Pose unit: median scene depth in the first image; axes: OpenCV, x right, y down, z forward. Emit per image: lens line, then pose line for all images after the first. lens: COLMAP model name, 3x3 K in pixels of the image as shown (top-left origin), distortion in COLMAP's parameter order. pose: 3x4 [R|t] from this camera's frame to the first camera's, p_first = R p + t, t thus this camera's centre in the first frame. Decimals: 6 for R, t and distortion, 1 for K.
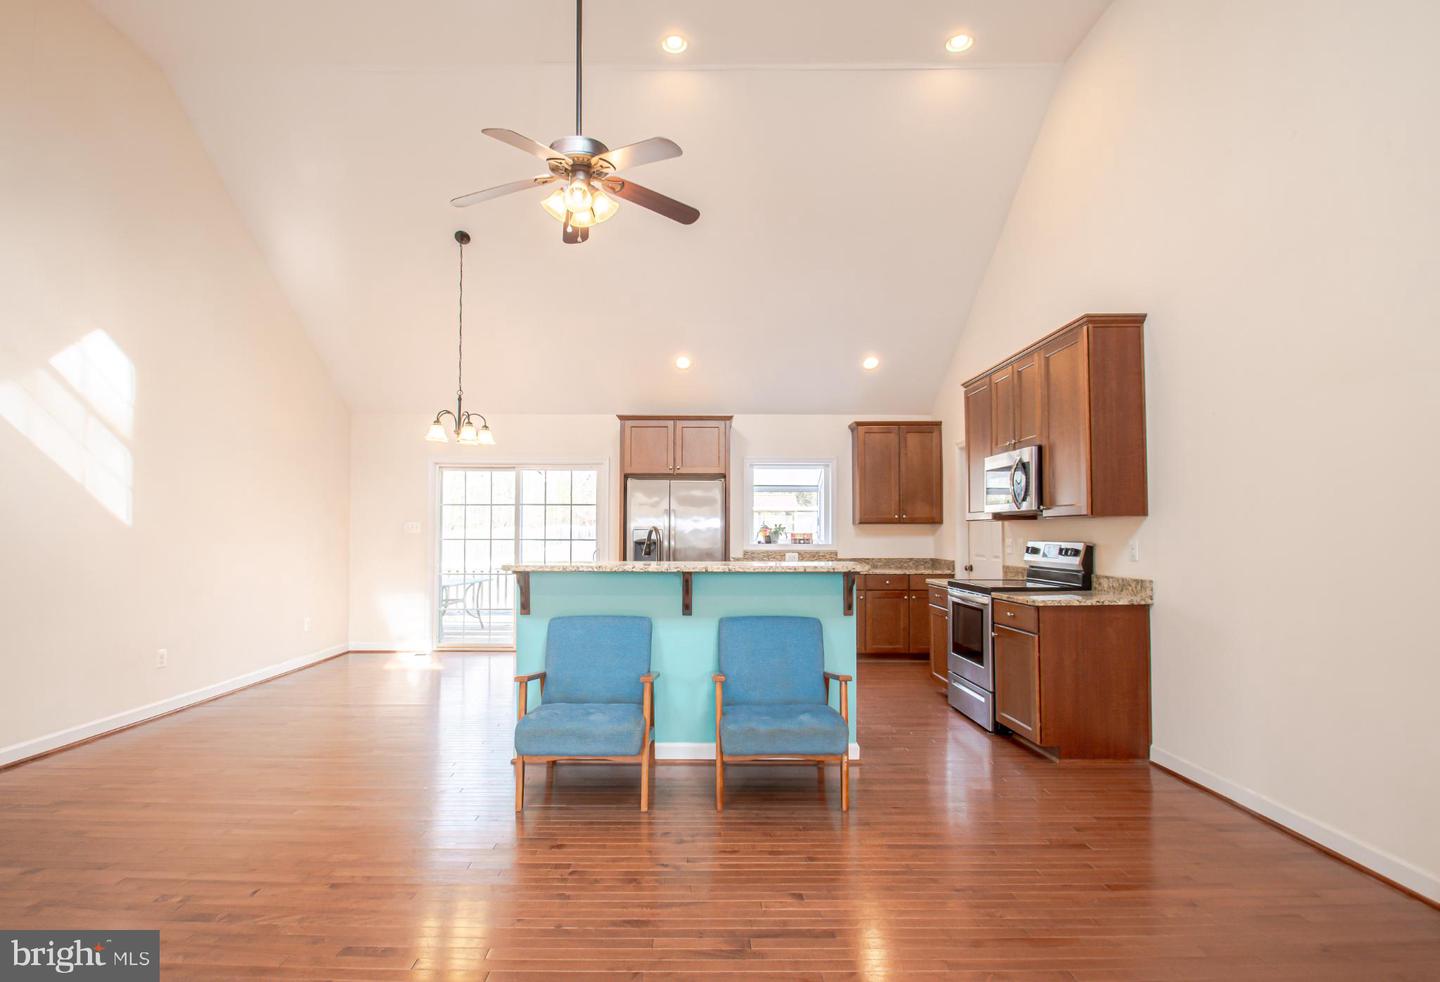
lens RADIAL K [[730.3, 0, 691.8], [0, 730.3, 513.0], [0, 0, 1]] dist [-0.013917, 0.000009]
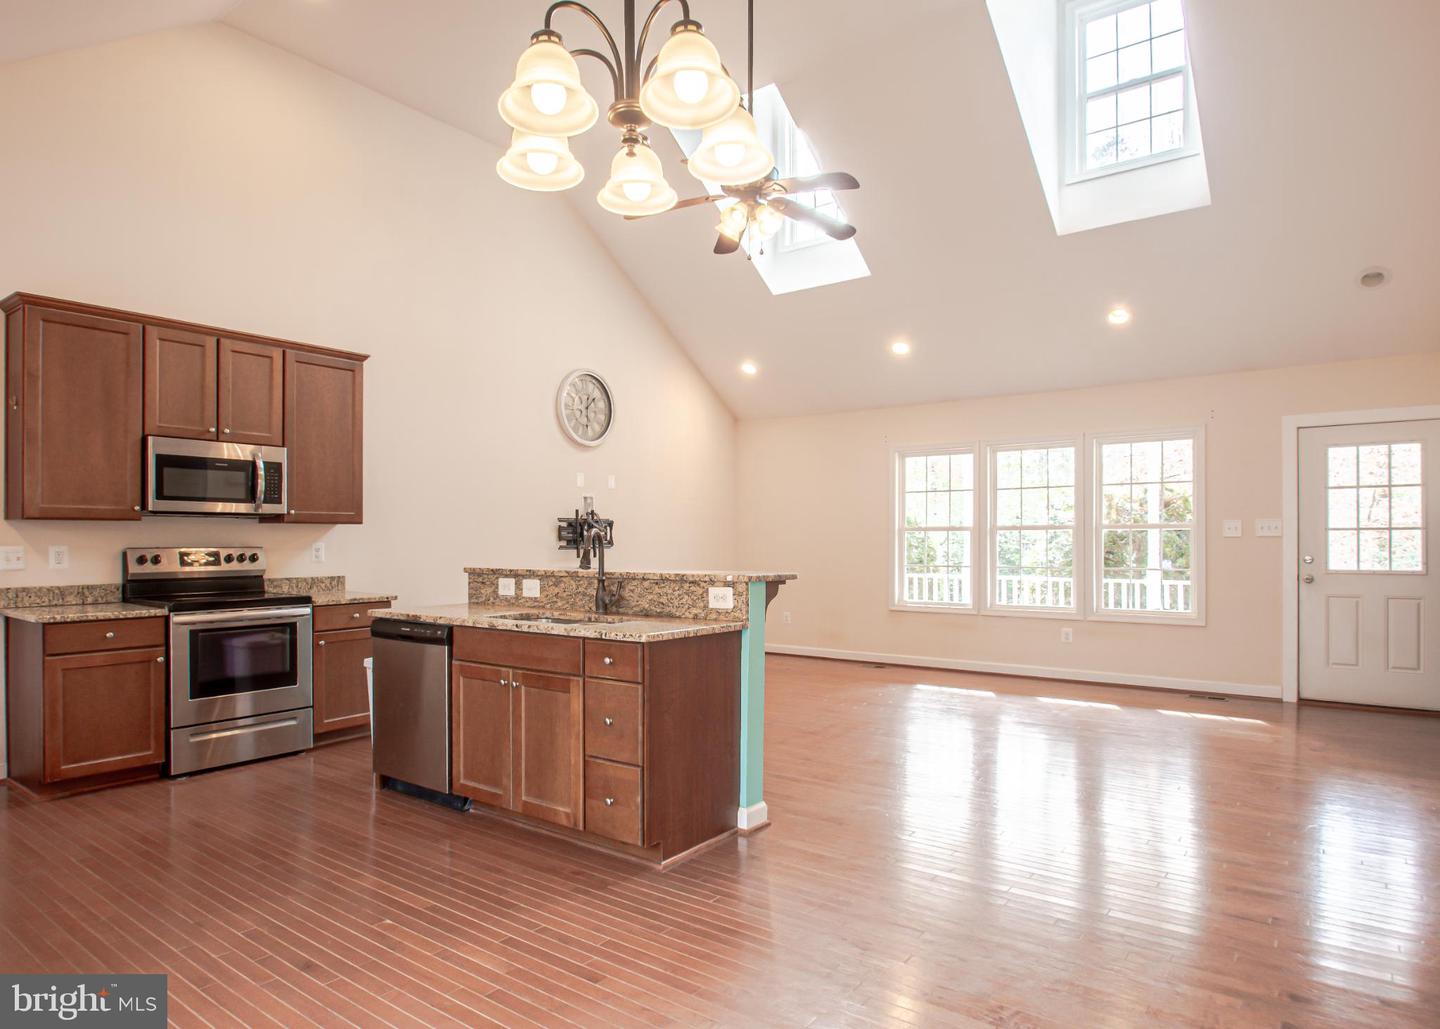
lens RADIAL K [[861.4, 0, 717.0], [0, 861.4, 538.1], [0, 0, 1]] dist [-0.022446, -0.000471]
pose [[-0.800980, 0.000878, 0.598691, -0.520667], [-0.016198, 0.999601, -0.023137, 0.034593], [-0.598472, -0.028230, -0.800646, 1.218853]]
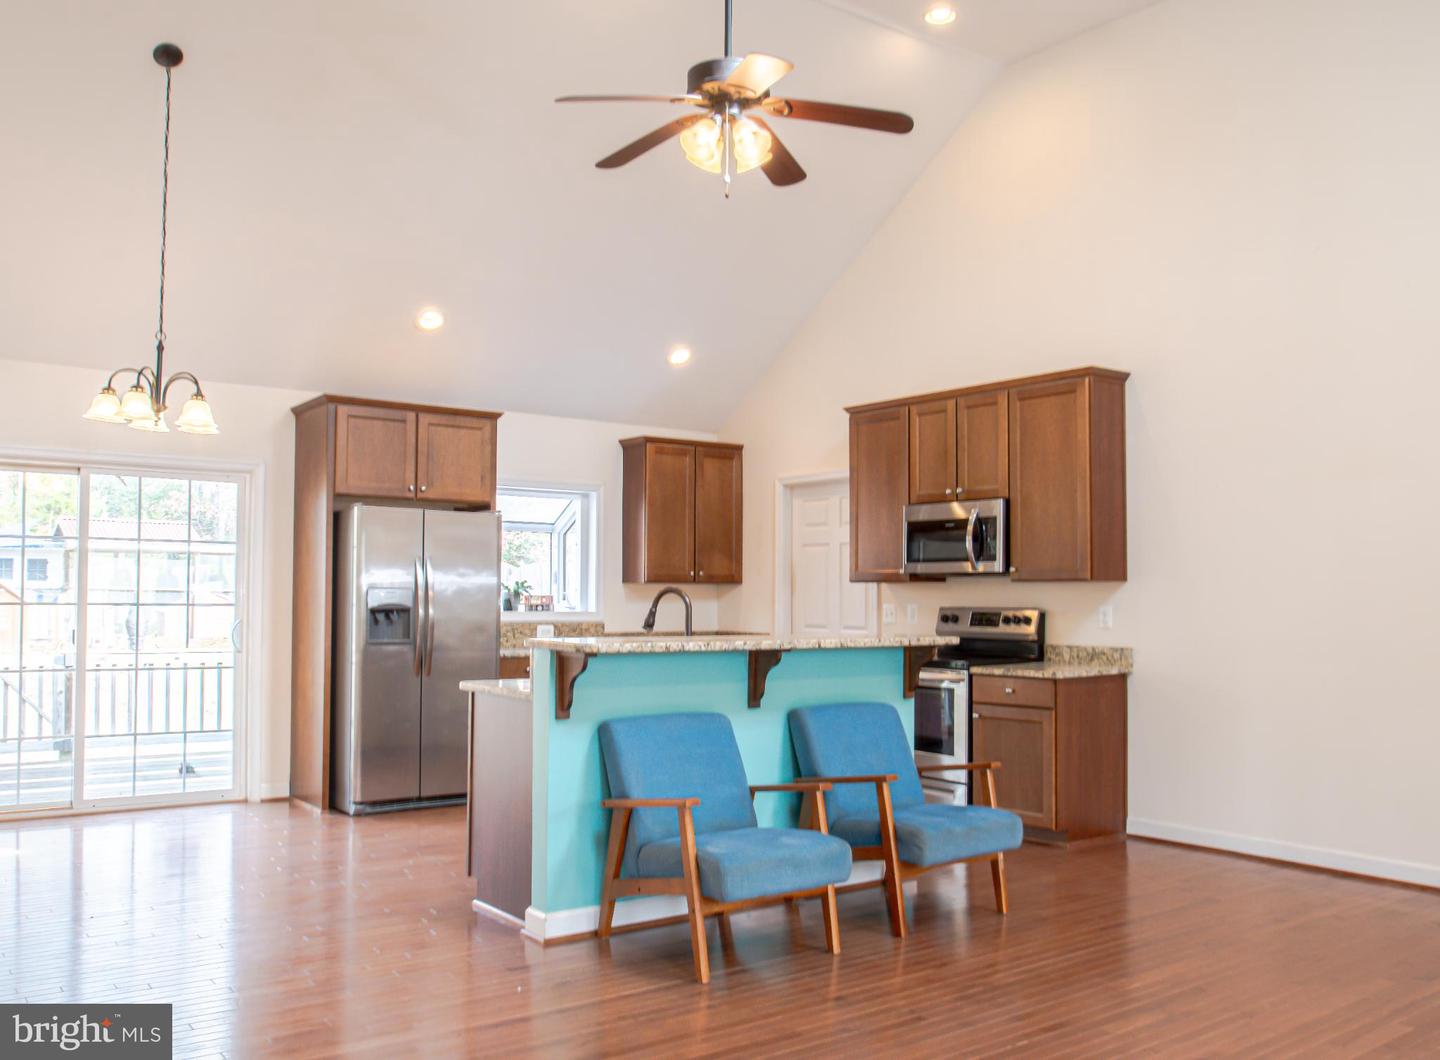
lens RADIAL K [[1256.9, 0, 722.9], [0, 1256.9, 565.4], [0, 0, 1]] dist [-0.041743, -0.002246]
pose [[0.795840, 0.019189, 0.605202, -0.554718], [-0.022902, 0.999736, -0.001583, -0.001950], [-0.605073, -0.012601, 0.796070, -0.000330]]
